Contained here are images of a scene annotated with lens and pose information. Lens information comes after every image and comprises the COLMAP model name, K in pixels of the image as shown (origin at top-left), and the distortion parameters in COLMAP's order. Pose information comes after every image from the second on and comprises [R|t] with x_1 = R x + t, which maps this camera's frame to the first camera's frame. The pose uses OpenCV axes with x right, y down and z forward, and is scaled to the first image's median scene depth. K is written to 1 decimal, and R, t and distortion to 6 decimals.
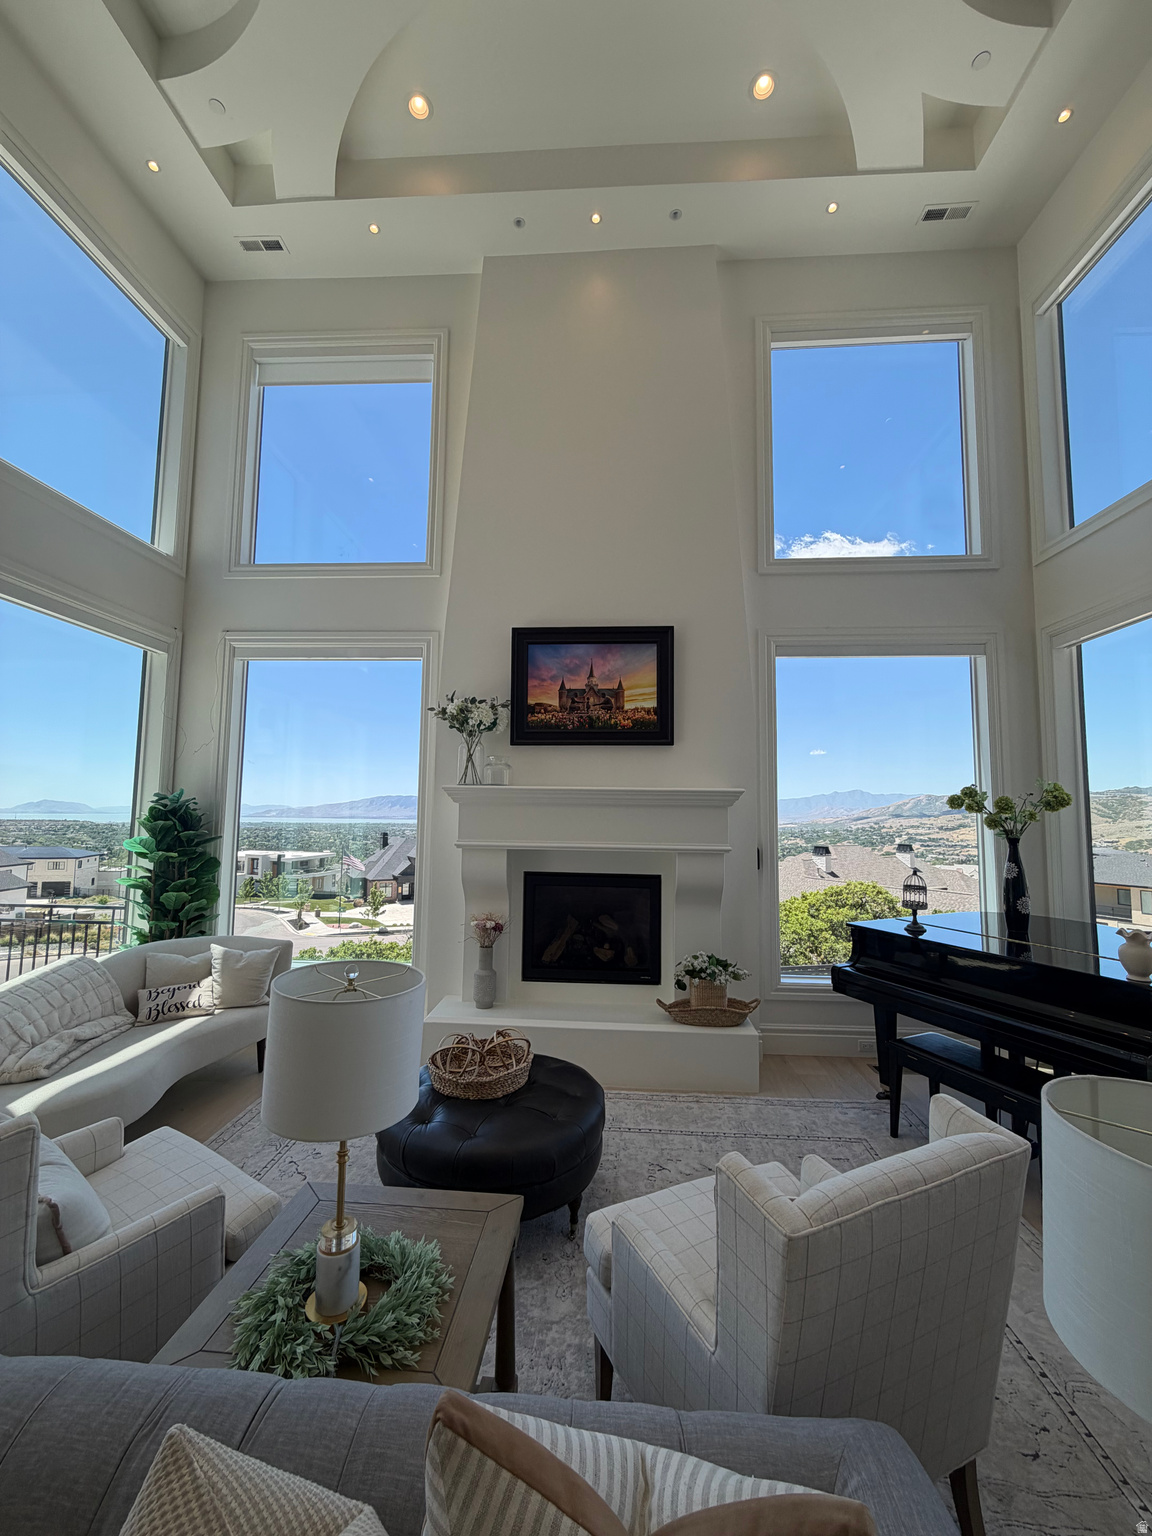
lens RADIAL K [[611.3, 0, 576.3], [0, 611.3, 765.8], [0, 0, 1]] dist [0.000383, -0.000407]
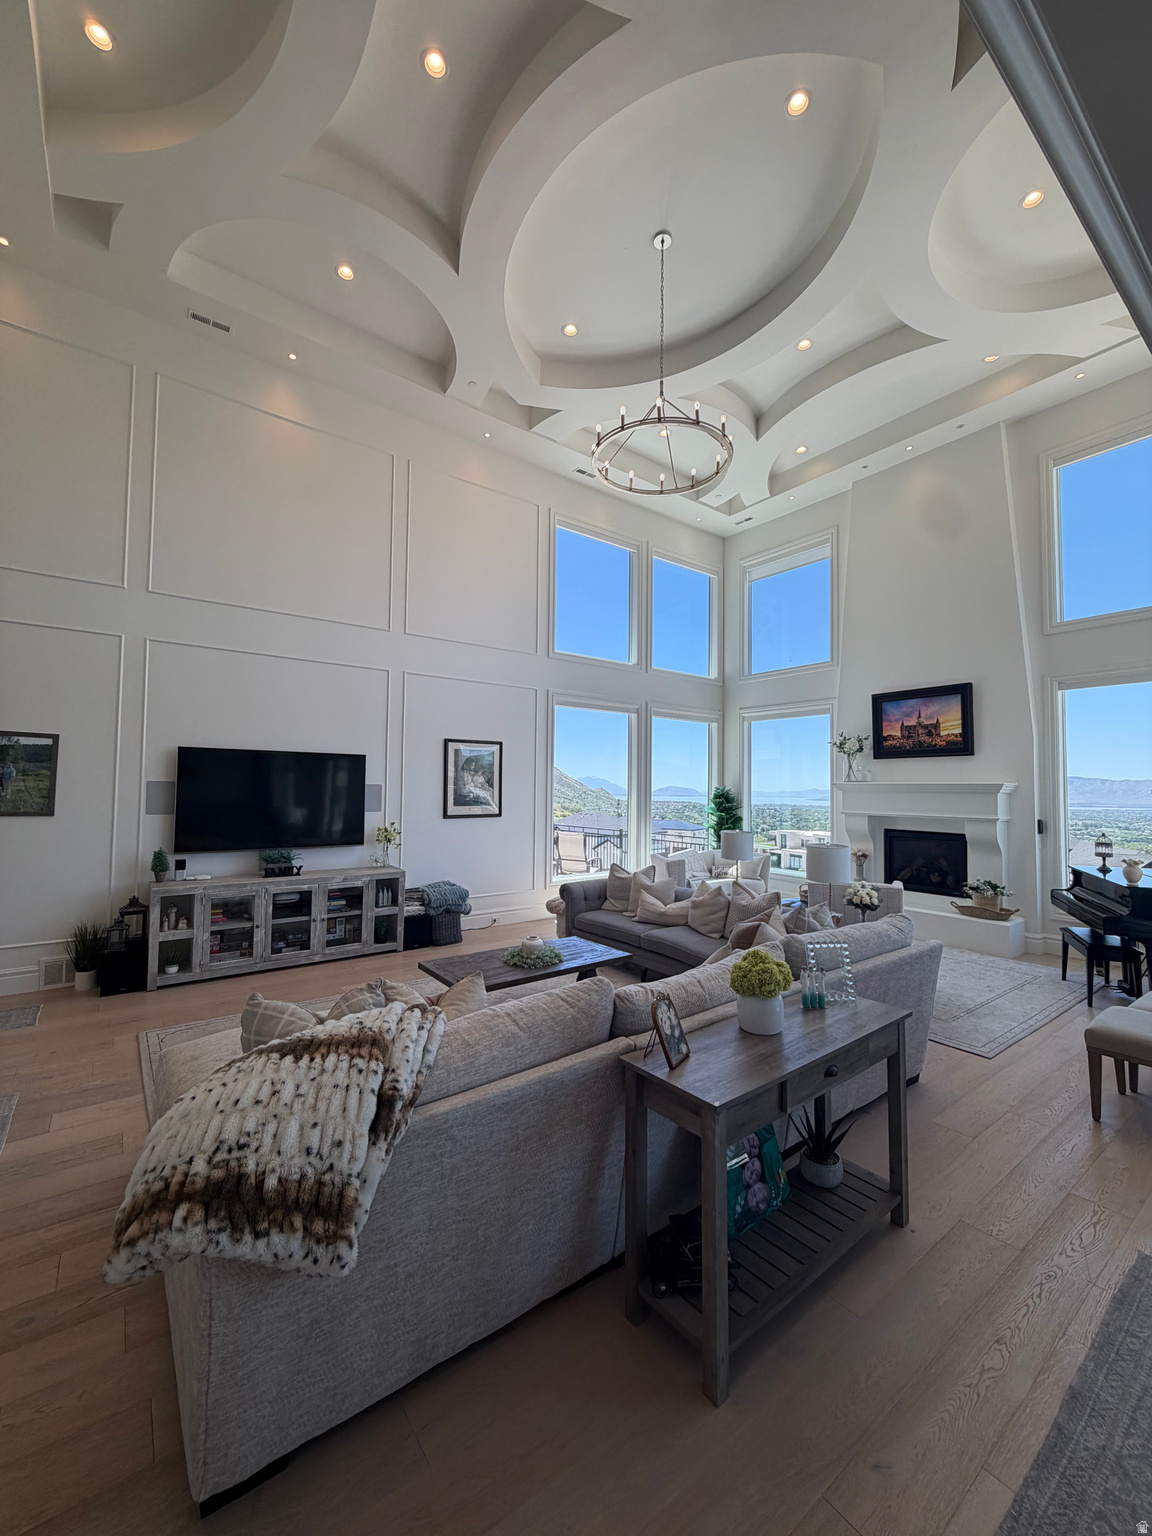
lens RADIAL K [[611.3, 0, 573.6], [0, 611.3, 758.9], [0, 0, 1]] dist [0.000383, -0.000407]
pose [[0.643521, -0.042895, -0.764225, 0.713279], [0.055307, 0.998424, -0.009469, -0.067325], [0.763428, -0.036174, 0.644880, -0.864869]]
